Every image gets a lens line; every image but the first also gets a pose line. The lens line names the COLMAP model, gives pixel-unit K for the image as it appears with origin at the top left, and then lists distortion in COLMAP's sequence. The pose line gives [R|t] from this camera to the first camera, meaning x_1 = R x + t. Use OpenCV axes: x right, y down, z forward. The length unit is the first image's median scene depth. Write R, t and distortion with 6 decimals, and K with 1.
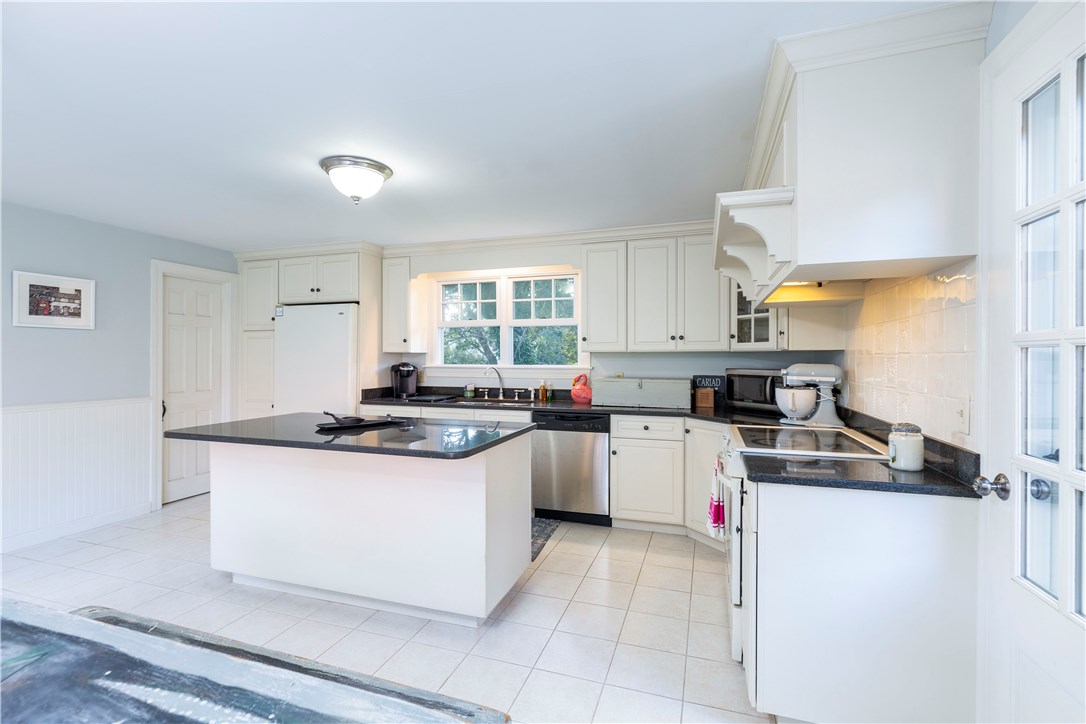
lens RADIAL K [[476.0, 0, 539.8], [0, 476.0, 365.3], [0, 0, 1]] dist [-0.000699, -0.000002]
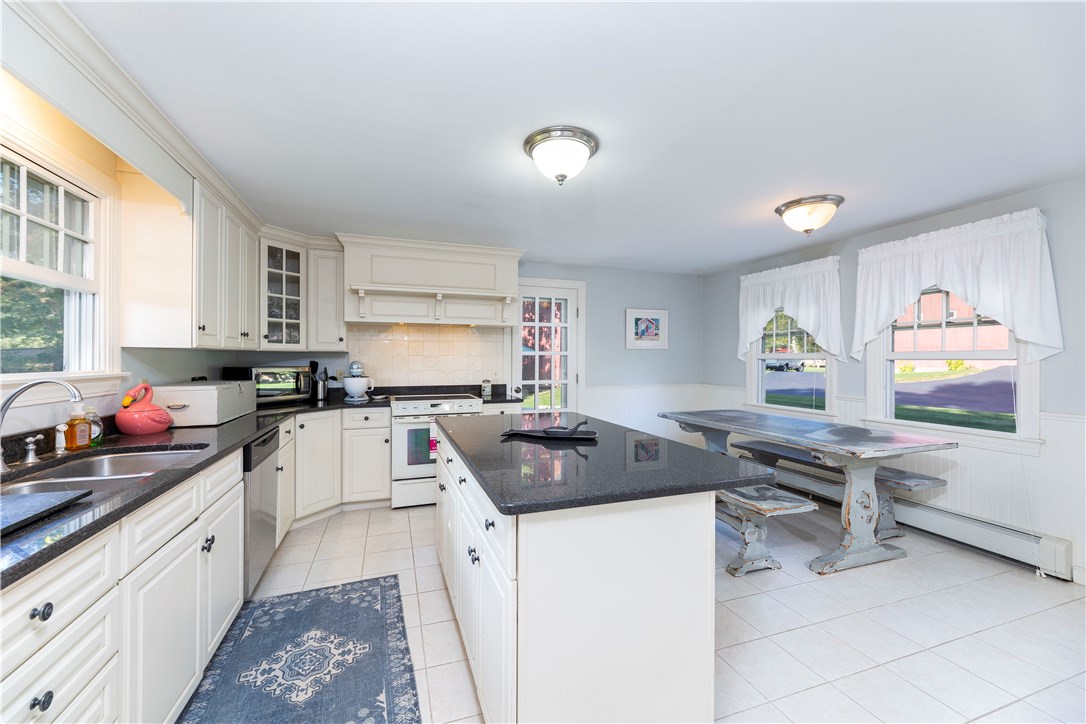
lens RADIAL K [[433.4, 0, 538.7], [0, 433.4, 358.9], [0, 0, 1]] dist [0.001905, 0.000051]
pose [[-0.616015, -0.009588, 0.787676, -0.660042], [-0.004000, 0.999951, 0.009044, -0.019304], [-0.787725, 0.002421, -0.616023, 1.001686]]
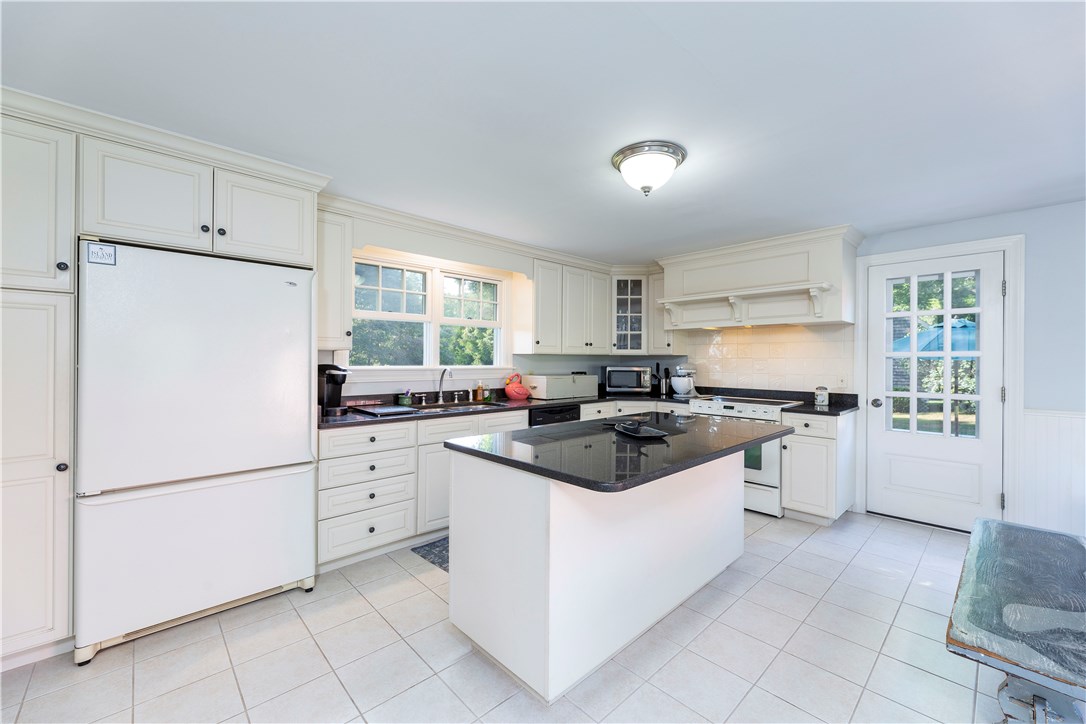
lens RADIAL K [[433.4, 0, 543.8], [0, 433.4, 358.0], [0, 0, 1]] dist [0.001905, 0.000051]
pose [[0.463959, -0.000663, 0.885856, -0.815309], [0.000854, 1.000000, 0.000302, -0.017694], [-0.885856, 0.000616, 0.463959, 0.506157]]
